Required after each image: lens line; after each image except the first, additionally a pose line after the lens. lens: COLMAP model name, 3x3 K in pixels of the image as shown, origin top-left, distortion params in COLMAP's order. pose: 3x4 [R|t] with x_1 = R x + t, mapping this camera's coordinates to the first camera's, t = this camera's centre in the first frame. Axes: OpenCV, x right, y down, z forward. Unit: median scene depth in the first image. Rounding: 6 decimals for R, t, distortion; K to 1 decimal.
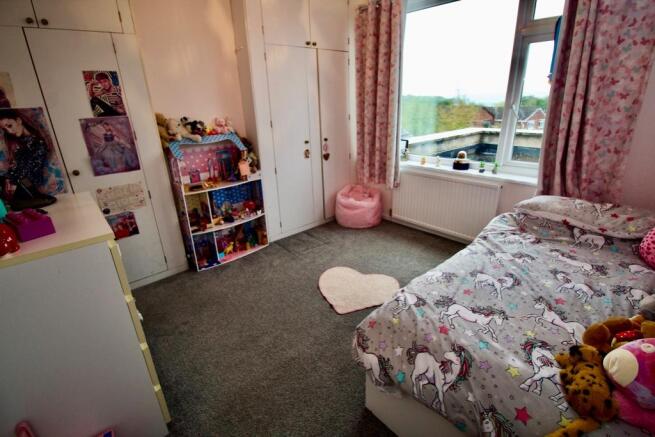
lens RADIAL K [[307.2, 0, 325.8], [0, 307.2, 213.9], [0, 0, 1]] dist [-0.002045, -0.000780]
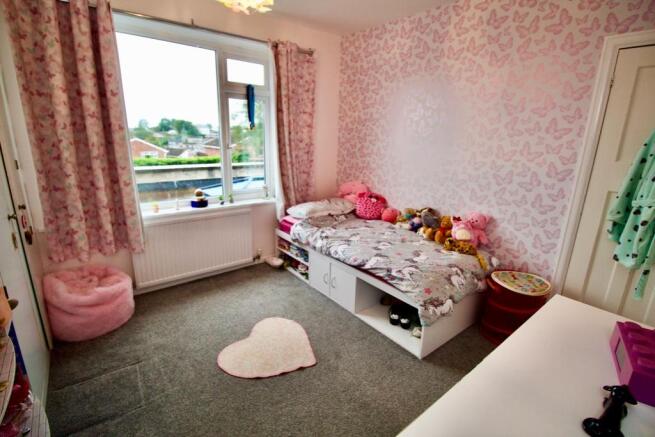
lens RADIAL K [[307.2, 0, 325.8], [0, 307.2, 213.9], [0, 0, 1]] dist [-0.002045, -0.000780]
pose [[0.065448, -0.214322, 0.974568, -0.864585], [0.321457, 0.929124, 0.182740, -0.289844], [-0.944660, 0.301322, 0.129705, 0.805030]]
